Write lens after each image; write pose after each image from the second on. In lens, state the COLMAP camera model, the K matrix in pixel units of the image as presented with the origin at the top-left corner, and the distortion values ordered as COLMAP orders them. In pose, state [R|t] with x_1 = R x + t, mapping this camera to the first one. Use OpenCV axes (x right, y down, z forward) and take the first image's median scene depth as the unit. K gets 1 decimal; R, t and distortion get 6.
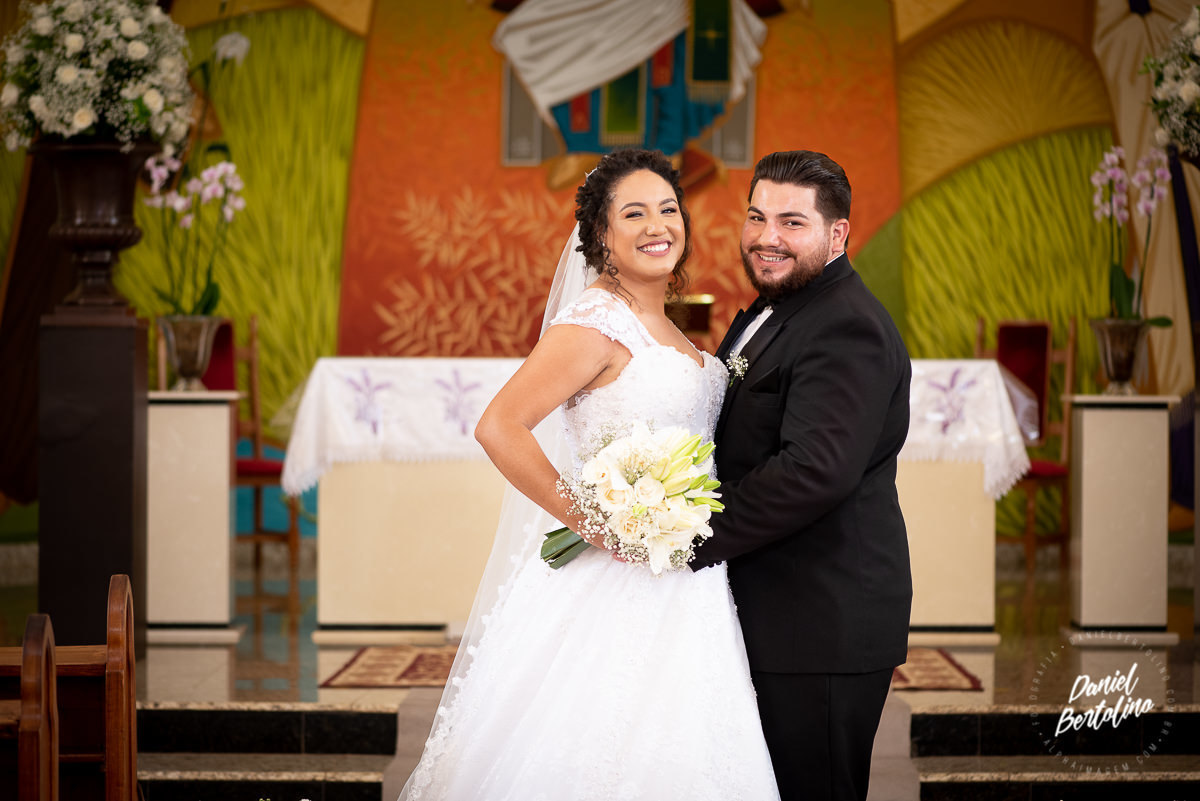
lens RADIAL K [[3640.1, 0, 604.7], [0, 3640.1, 399.3], [0, 0, 1]] dist [-0.140452, 0.000000]
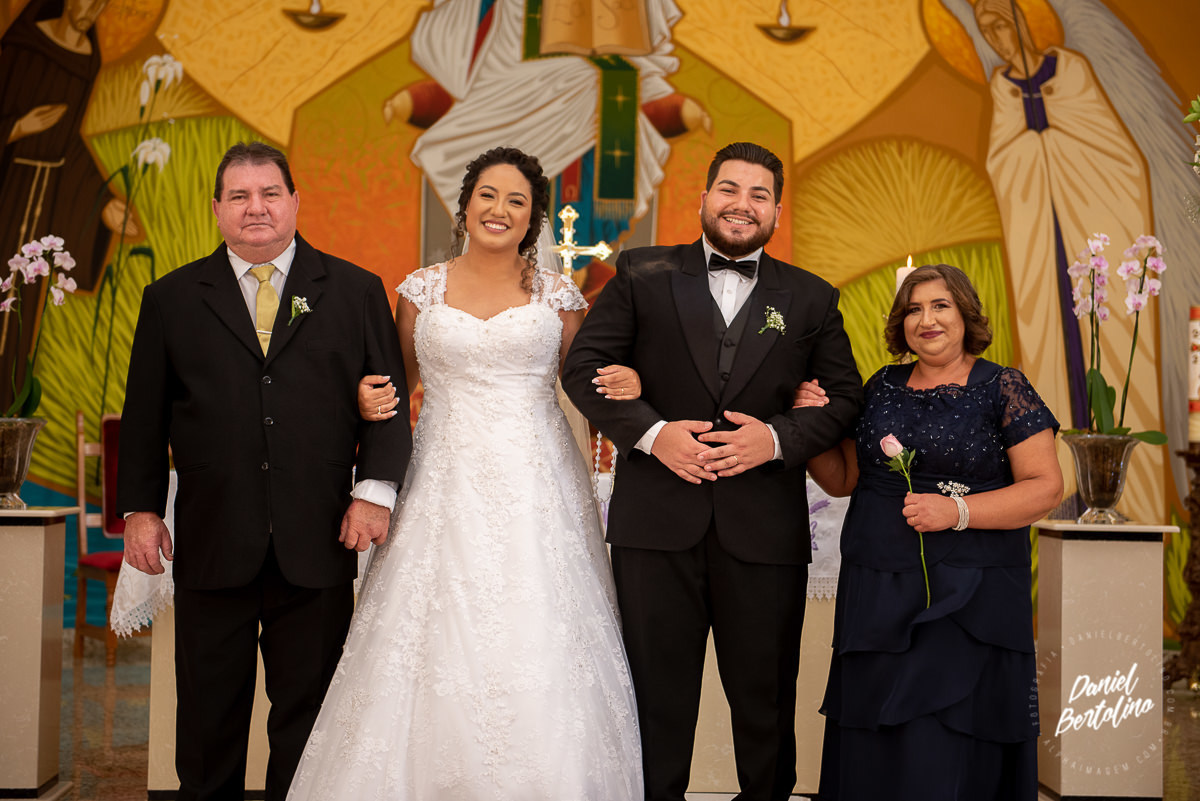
lens RADIAL K [[2170.1, 0, 619.2], [0, 2170.1, 403.2], [0, 0, 1]] dist [0.153135, 0.000000]
pose [[0.999177, 0.012279, 0.038660, 0.006349], [-0.011273, 0.999595, -0.026141, -0.011260], [-0.038965, 0.025683, 0.998910, 0.379853]]
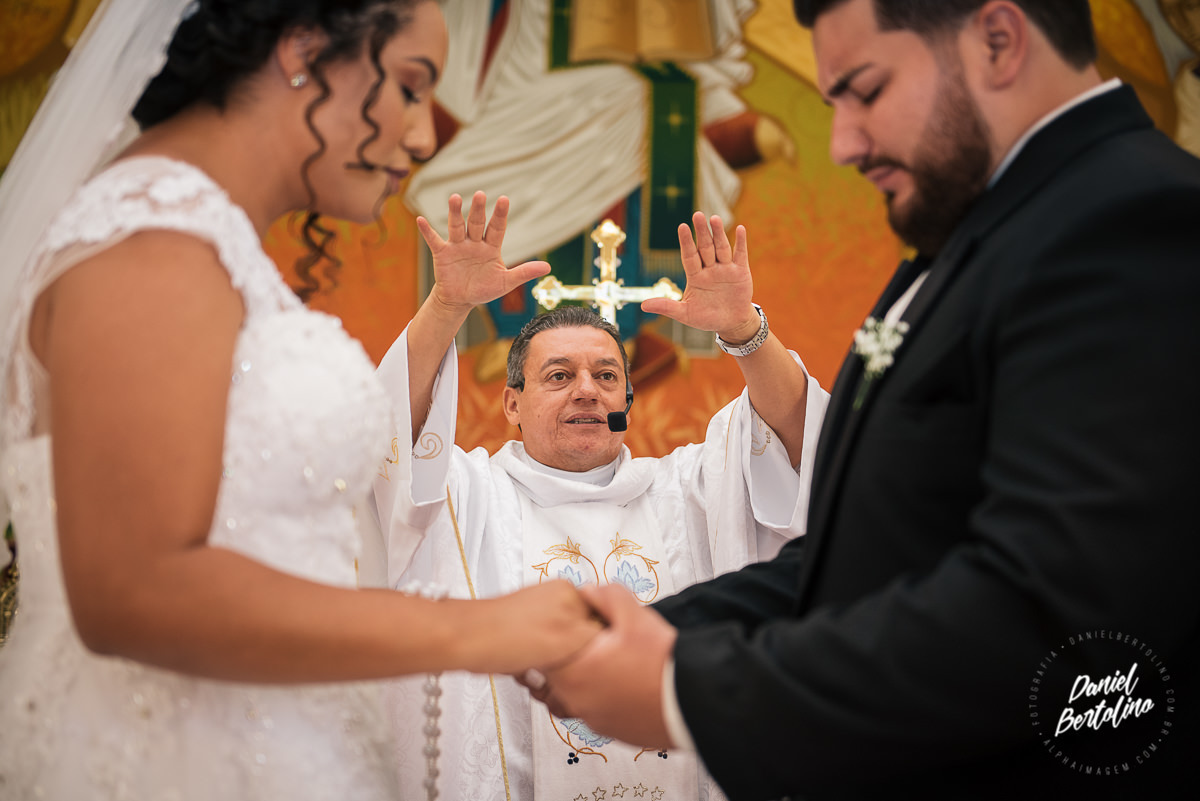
lens RADIAL K [[2136.7, 0, 599.0], [0, 2136.7, 407.6], [0, 0, 1]] dist [0.153651, 0.000000]
pose [[0.999954, 0.002506, 0.009260, 0.008766], [-0.001910, 0.997956, -0.063876, -0.021670], [-0.009401, 0.063856, 0.997915, 0.538639]]
